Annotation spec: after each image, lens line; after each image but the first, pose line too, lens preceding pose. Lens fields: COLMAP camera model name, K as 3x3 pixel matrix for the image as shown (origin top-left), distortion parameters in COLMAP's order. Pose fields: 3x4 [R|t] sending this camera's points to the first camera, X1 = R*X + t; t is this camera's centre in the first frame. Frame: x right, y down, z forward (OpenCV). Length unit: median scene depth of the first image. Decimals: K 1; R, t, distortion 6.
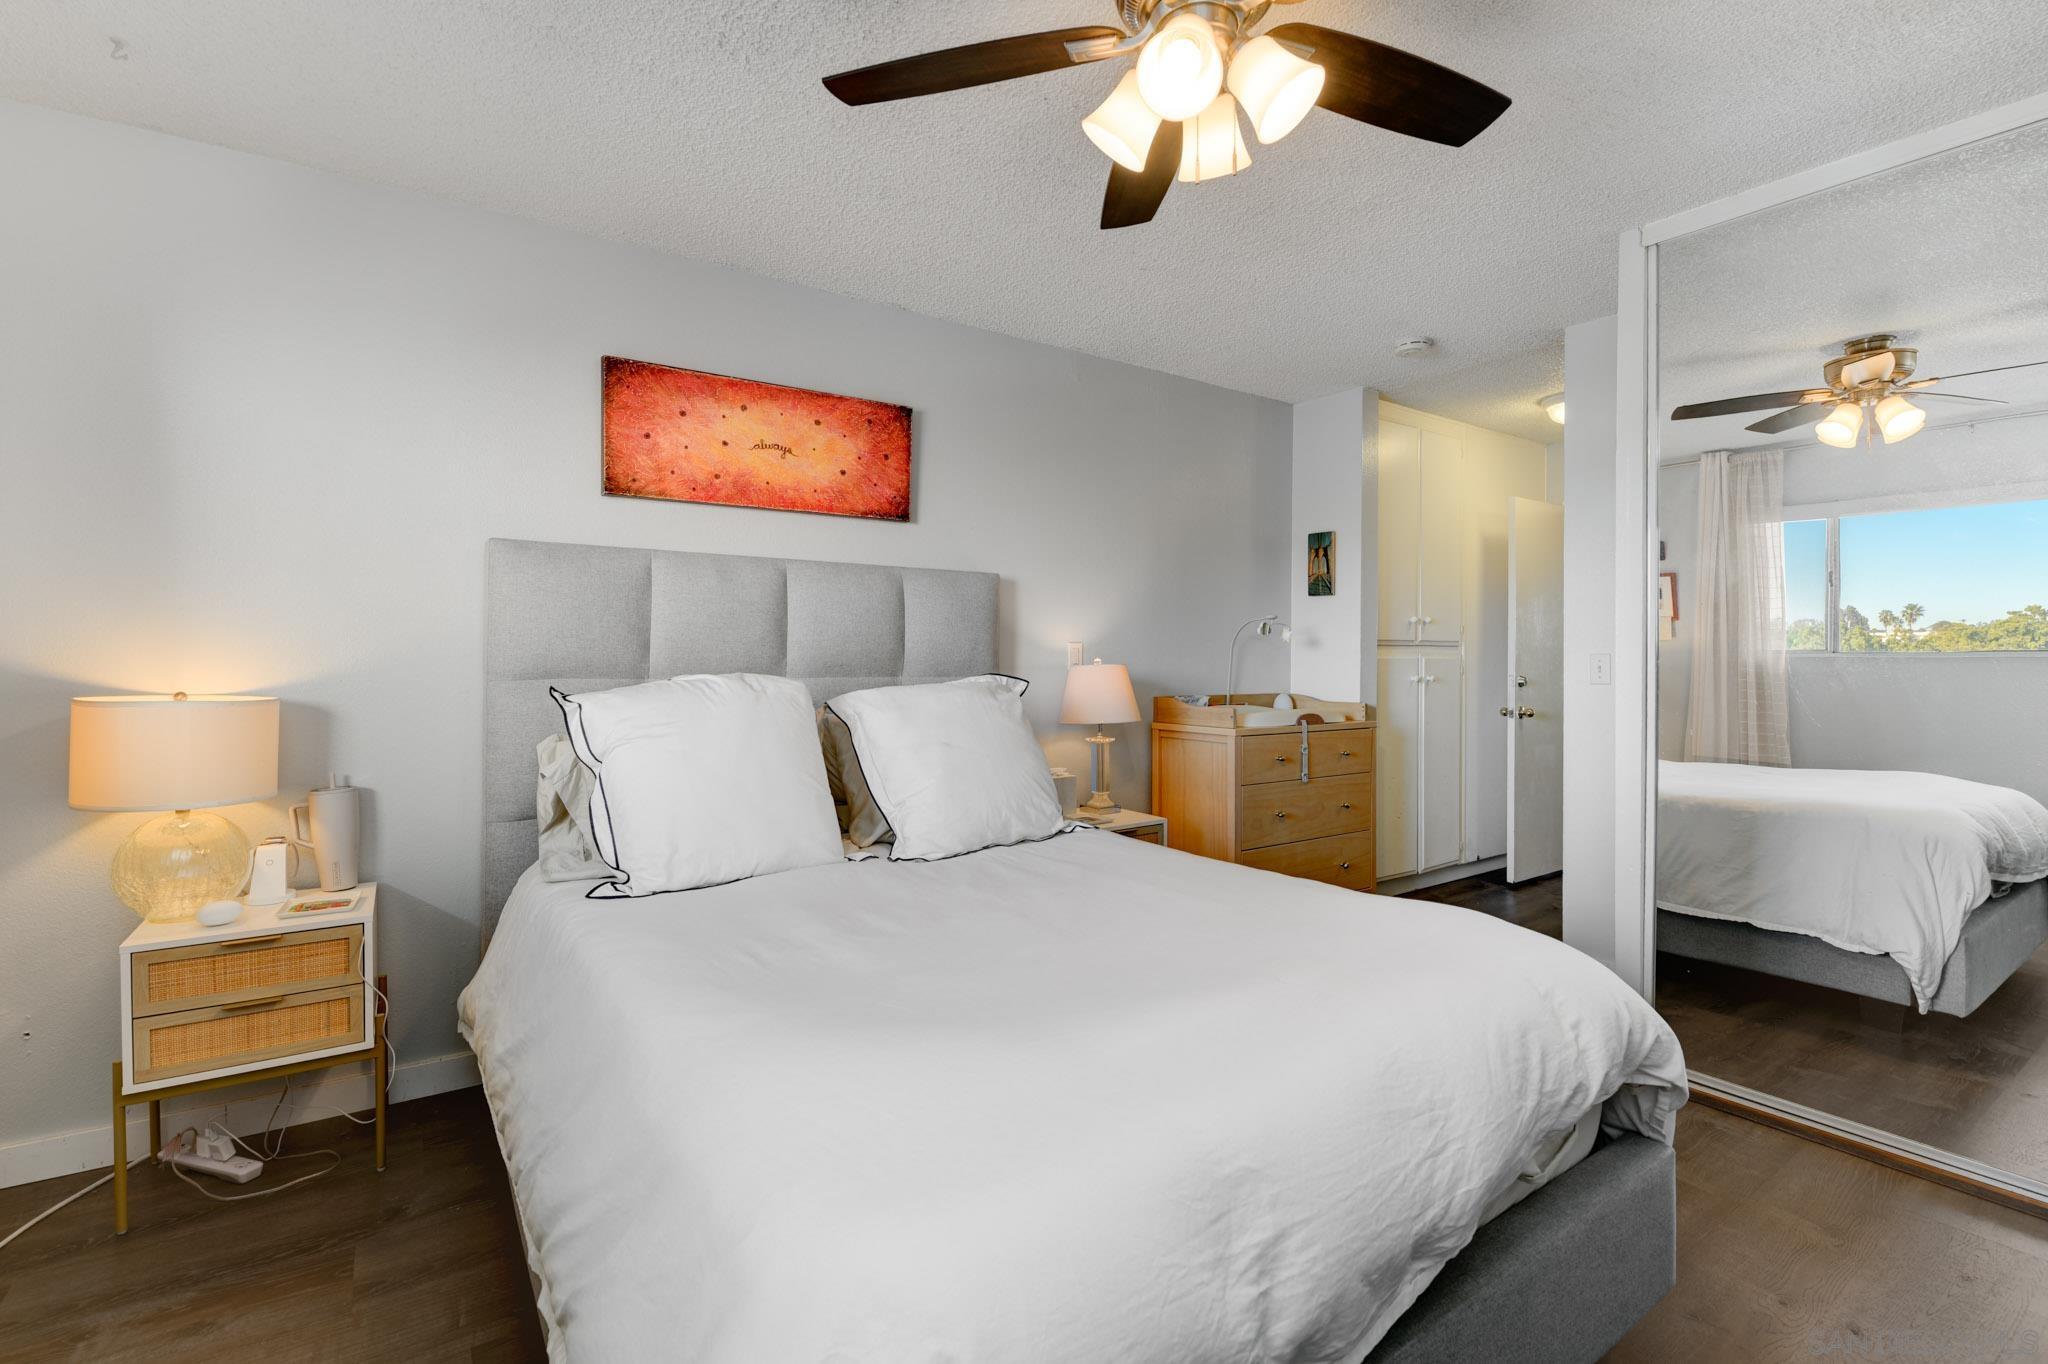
lens RADIAL K [[924.8, 0, 1023.2], [0, 924.8, 657.1], [0, 0, 1]] dist [0.008979, -0.012739]
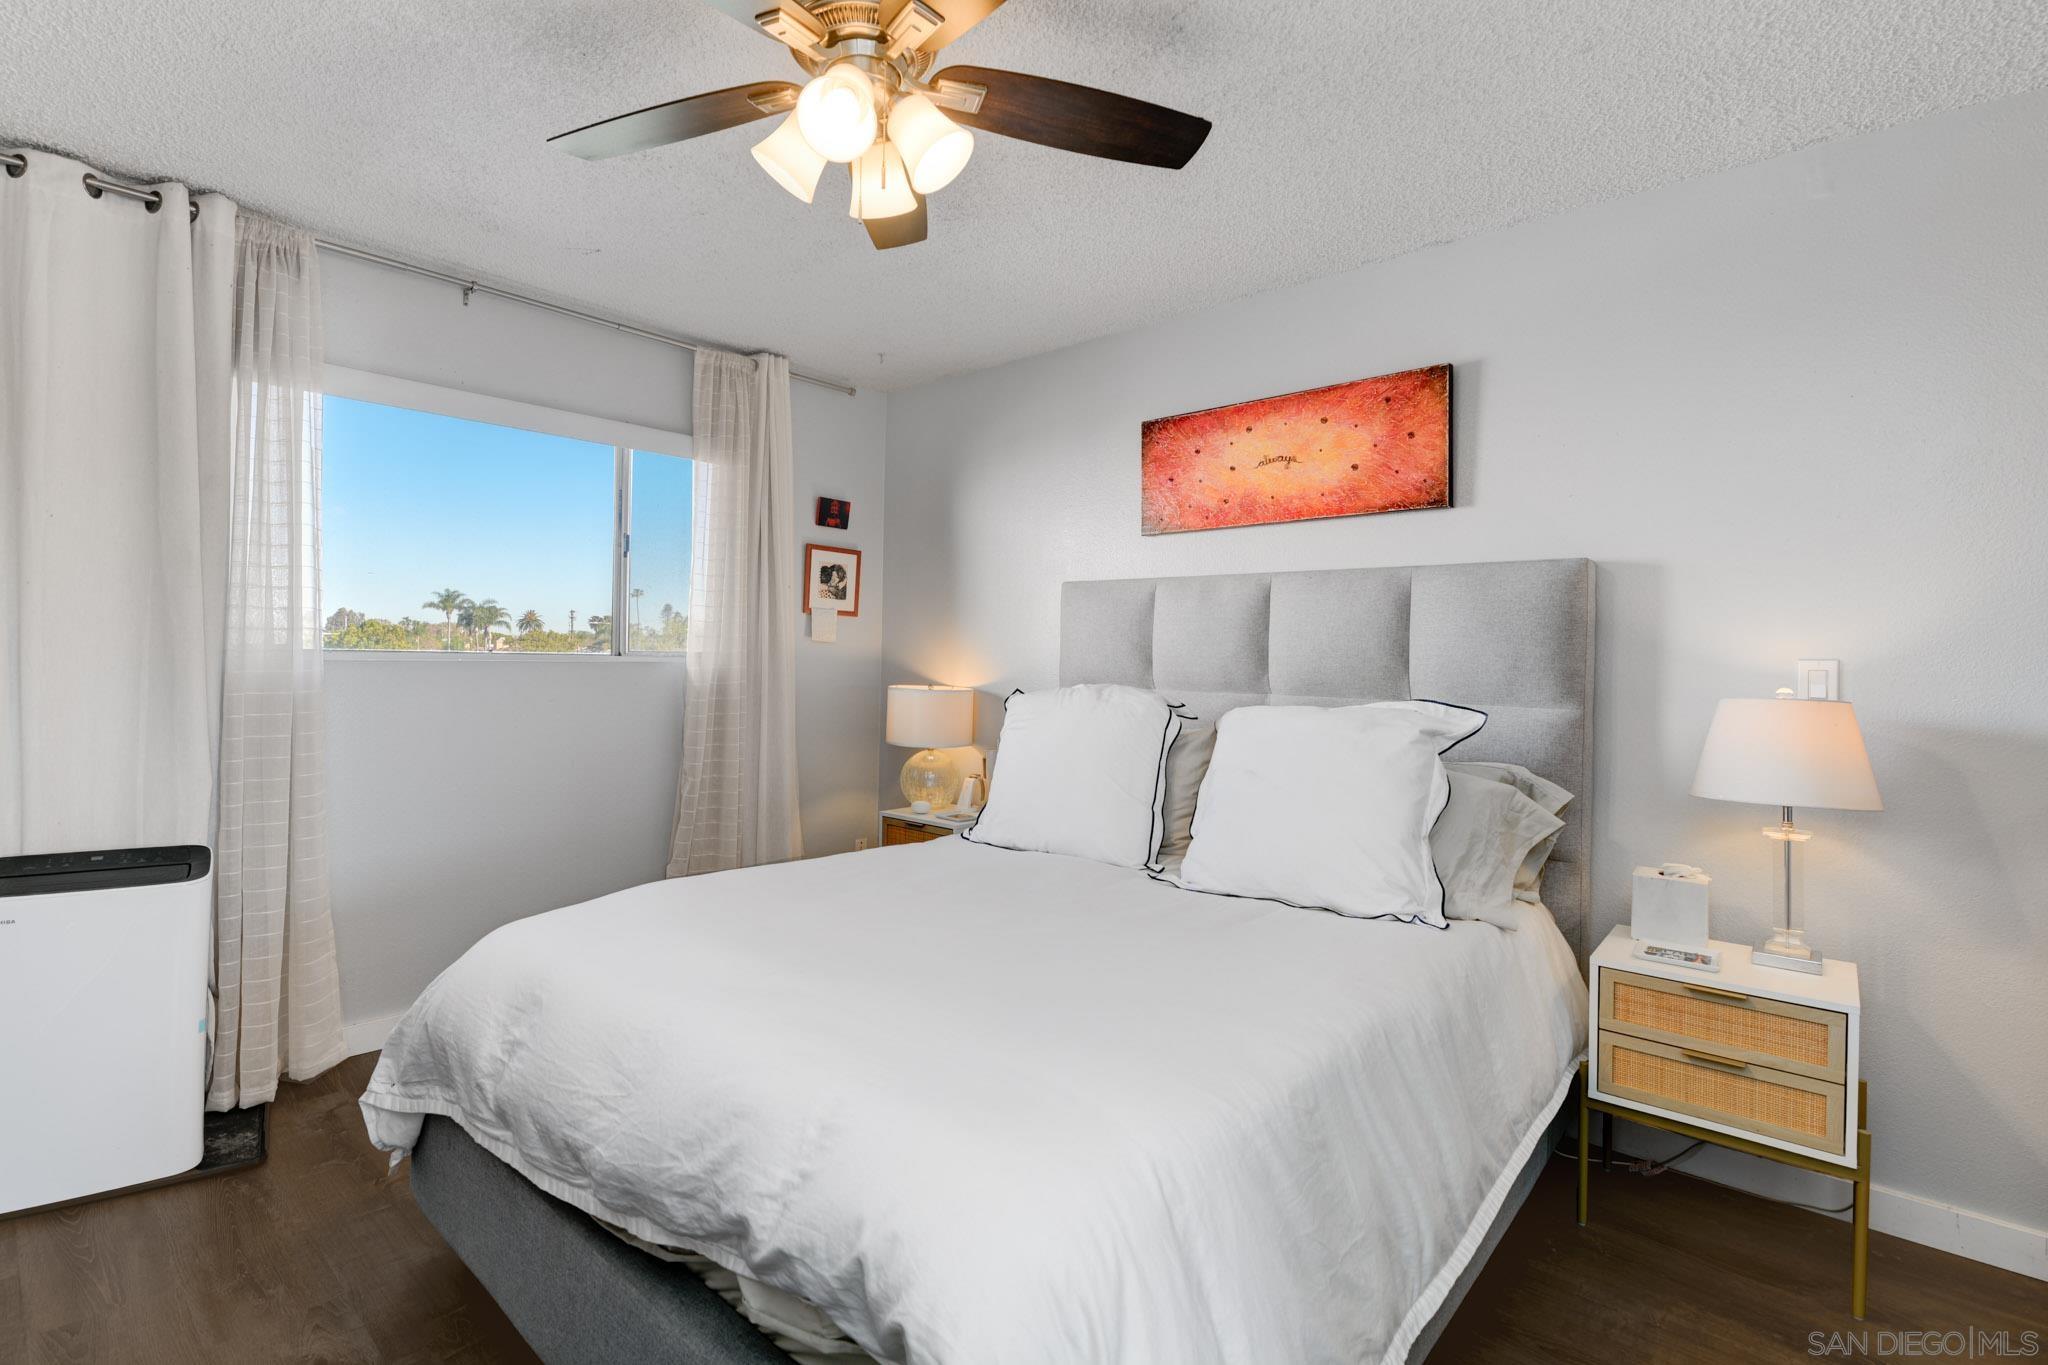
lens RADIAL K [[924.8, 0, 1023.2], [0, 924.8, 657.6], [0, 0, 1]] dist [0.008979, -0.012739]
pose [[0.242221, -0.000118, -0.970221, 0.621838], [-0.019096, 0.999806, -0.004889, -0.006492], [0.970033, 0.019712, 0.242172, 0.505060]]
